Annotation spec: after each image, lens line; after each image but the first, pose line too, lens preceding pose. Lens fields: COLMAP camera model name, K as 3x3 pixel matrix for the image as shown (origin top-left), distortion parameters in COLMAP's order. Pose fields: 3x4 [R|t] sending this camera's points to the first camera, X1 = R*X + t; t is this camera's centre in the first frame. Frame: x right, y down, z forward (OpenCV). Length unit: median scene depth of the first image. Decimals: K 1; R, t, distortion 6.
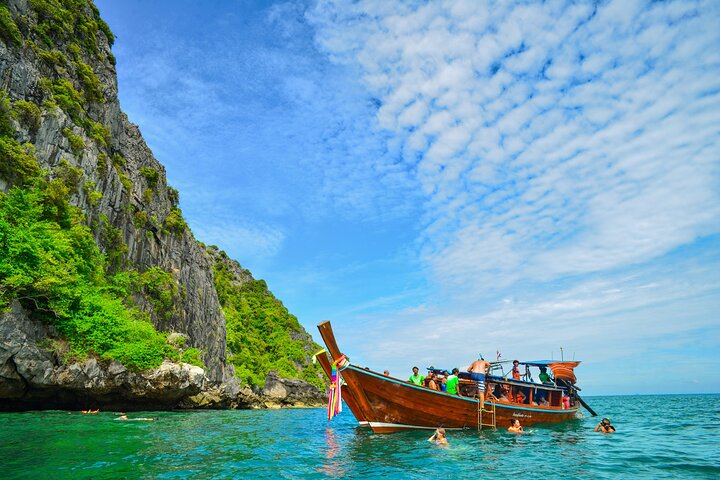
lens RADIAL K [[409.9, 0, 356.6], [0, 409.9, 242.1], [0, 0, 1]] dist [-0.079071, 0.041282]
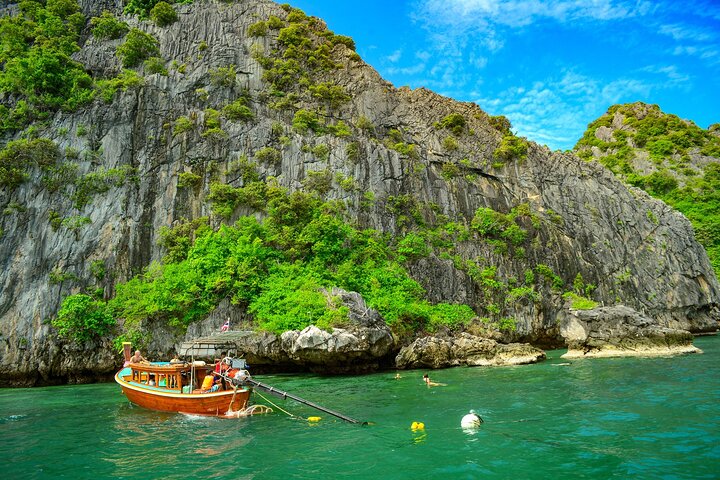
lens RADIAL K [[409.9, 0, 357.8], [0, 409.9, 239.1], [0, 0, 1]] dist [-0.079071, 0.041282]
pose [[0.284012, -0.265170, -0.921424, 0.365116], [0.402716, 0.905113, -0.136346, 0.193487], [0.870148, -0.332348, 0.363851, 0.540521]]
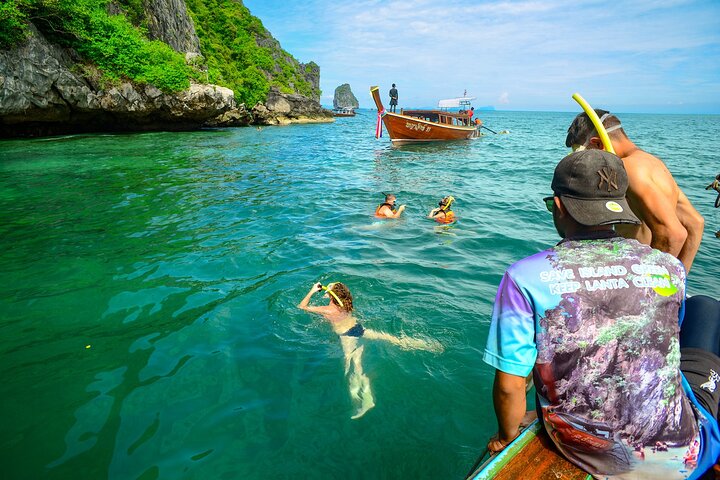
lens RADIAL K [[409.9, 0, 358.0], [0, 409.9, 239.5], [0, 0, 1]] dist [-0.079071, 0.041282]
pose [[0.996200, -0.015845, 0.085647, -0.098997], [-0.041832, 0.775439, 0.630035, -0.039645], [-0.076397, -0.631223, 0.771829, -0.056301]]
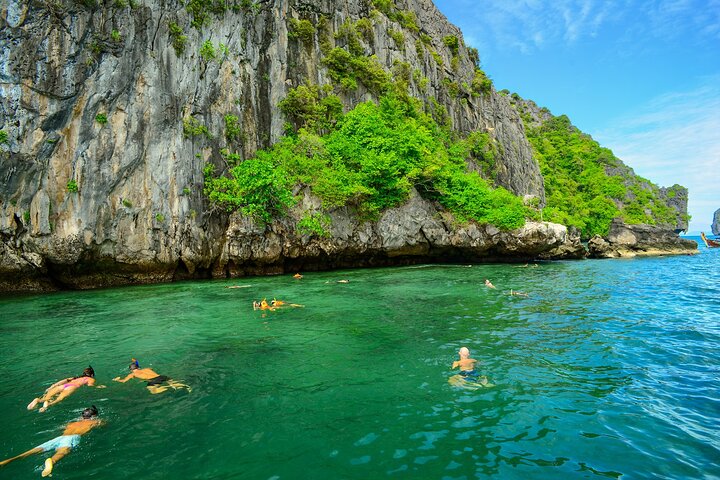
lens RADIAL K [[409.9, 0, 357.7], [0, 409.9, 240.8], [0, 0, 1]] dist [-0.079071, 0.041282]
pose [[0.762641, -0.020449, -0.646499, -0.069813], [0.256102, 0.927364, 0.272778, -0.058800], [0.593962, -0.373601, 0.712483, -0.083059]]
